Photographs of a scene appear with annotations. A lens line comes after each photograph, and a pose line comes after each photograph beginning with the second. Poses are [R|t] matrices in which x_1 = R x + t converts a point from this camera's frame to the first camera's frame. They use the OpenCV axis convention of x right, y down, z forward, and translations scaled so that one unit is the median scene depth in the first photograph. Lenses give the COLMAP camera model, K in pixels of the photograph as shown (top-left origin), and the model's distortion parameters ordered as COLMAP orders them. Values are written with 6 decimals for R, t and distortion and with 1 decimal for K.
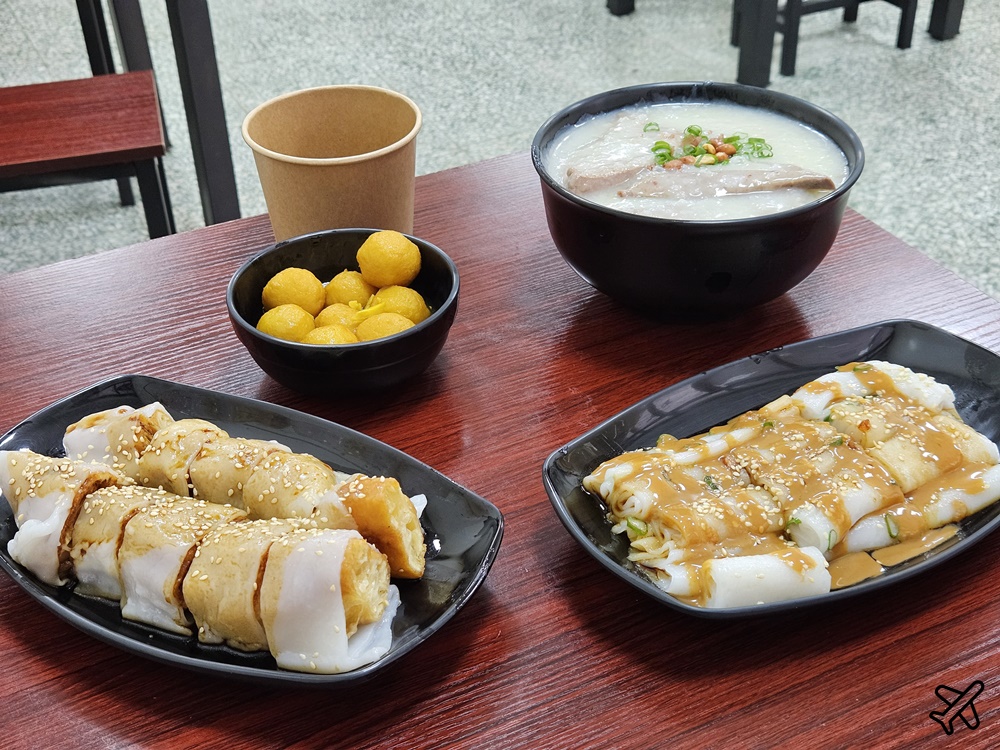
lens RADIAL K [[1396.5, 0, 500.0], [0, 1396.5, 375.0], [0, 0, 1]] dist [0.085987, 0.016700]
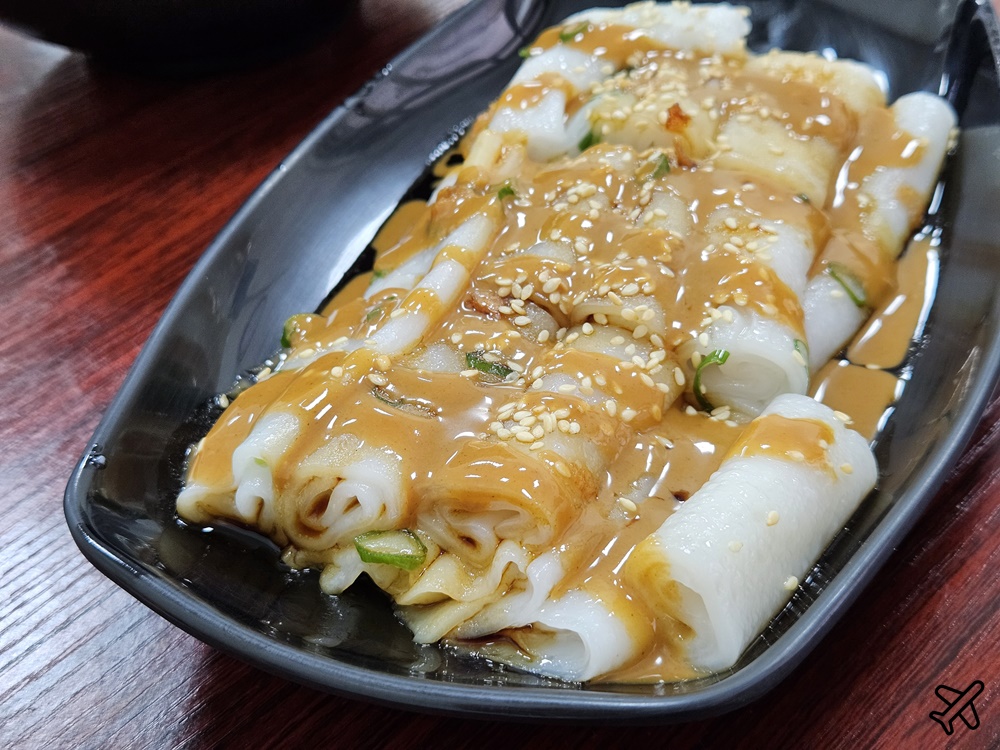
lens RADIAL K [[1396.5, 0, 500.0], [0, 1396.5, 375.0], [0, 0, 1]] dist [0.085987, 0.016700]
pose [[0.806475, -0.419147, 0.417030, -0.014081], [0.390166, 0.907210, 0.157291, 0.018261], [-0.444262, 0.035860, 0.895179, 0.638044]]
